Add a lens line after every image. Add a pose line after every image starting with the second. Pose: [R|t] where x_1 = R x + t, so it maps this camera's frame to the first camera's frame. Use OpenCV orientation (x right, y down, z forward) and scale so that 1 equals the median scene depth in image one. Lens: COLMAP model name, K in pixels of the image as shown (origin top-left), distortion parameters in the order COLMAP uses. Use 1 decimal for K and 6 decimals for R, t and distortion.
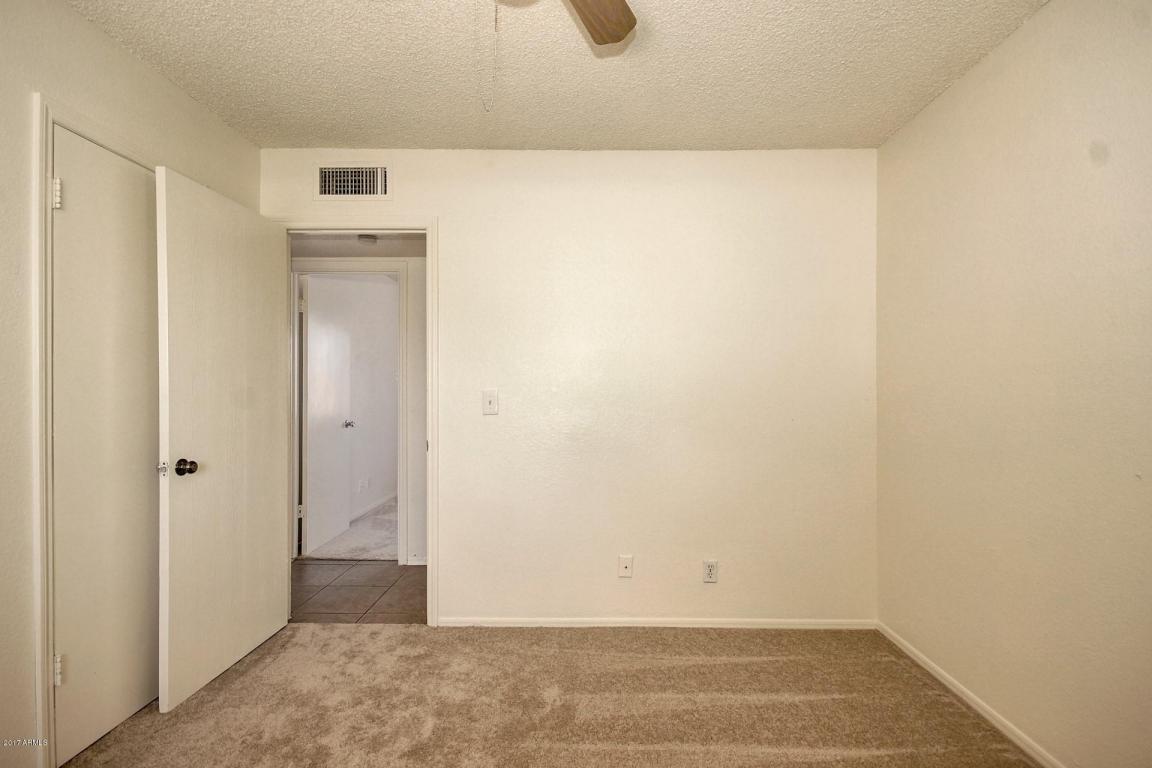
lens RADIAL K [[544.1, 0, 582.4], [0, 544.1, 392.3], [0, 0, 1]] dist [0.003877, -0.000657]
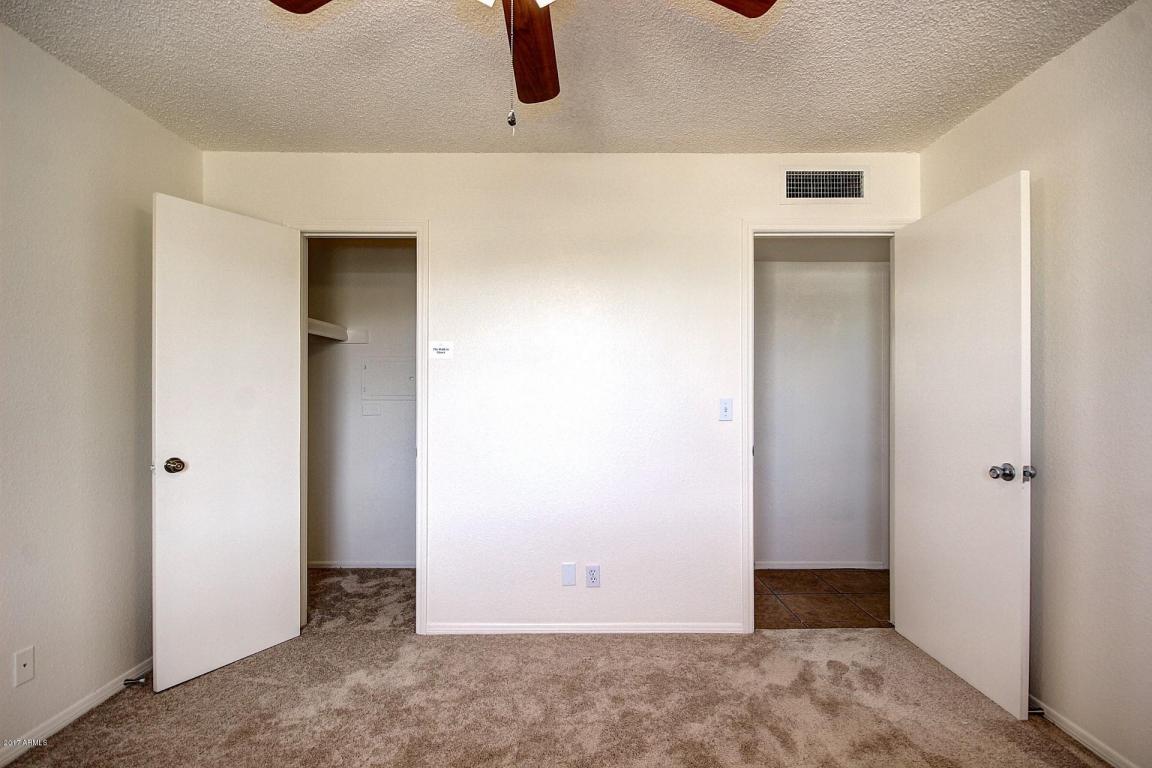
lens RADIAL K [[544.1, 0, 582.4], [0, 544.1, 392.3], [0, 0, 1]] dist [0.003877, -0.000657]
pose [[0.999967, -0.001286, 0.008080, -0.506697], [0.001327, 0.999986, -0.005045, -0.001170], [-0.008073, 0.005055, 0.999955, 0.002070]]
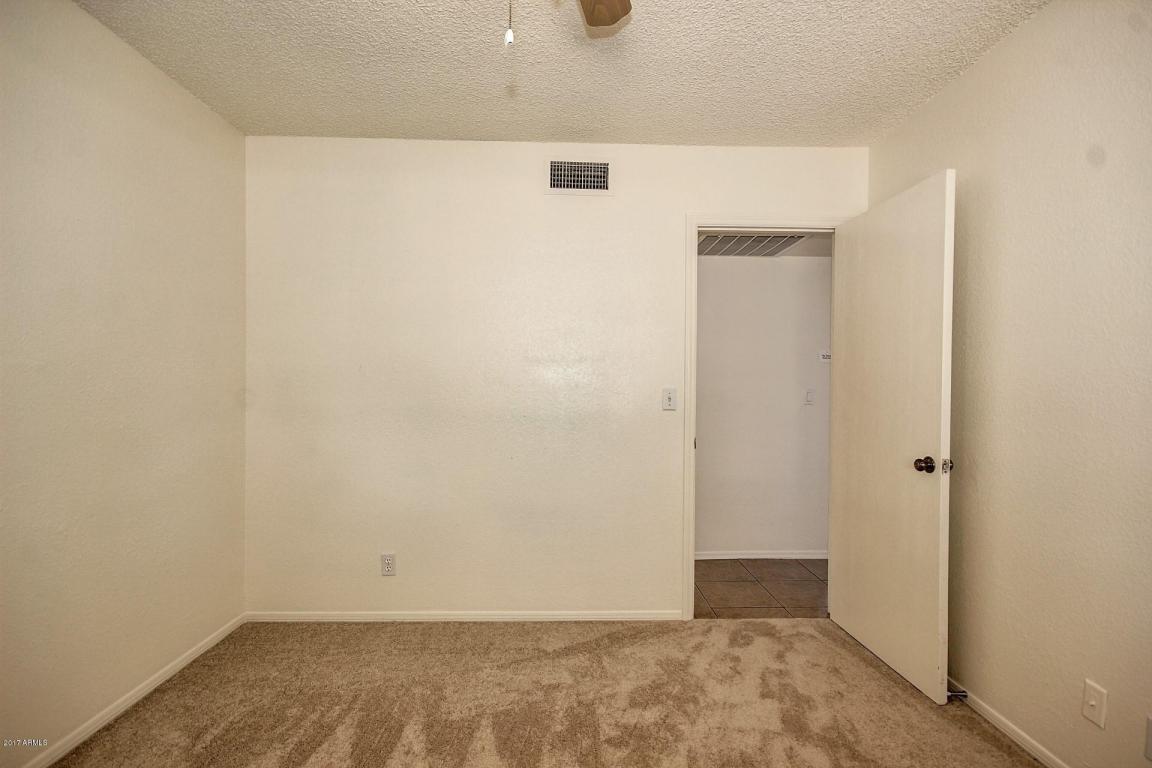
lens RADIAL K [[542.7, 0, 576.5], [0, 542.7, 397.7], [0, 0, 1]] dist [0.000793, 0.000071]
pose [[0.999348, 0.004225, 0.035861, -0.469803], [-0.004903, 0.999810, 0.018845, -0.000777], [-0.035774, -0.019008, 0.999179, 0.001103]]
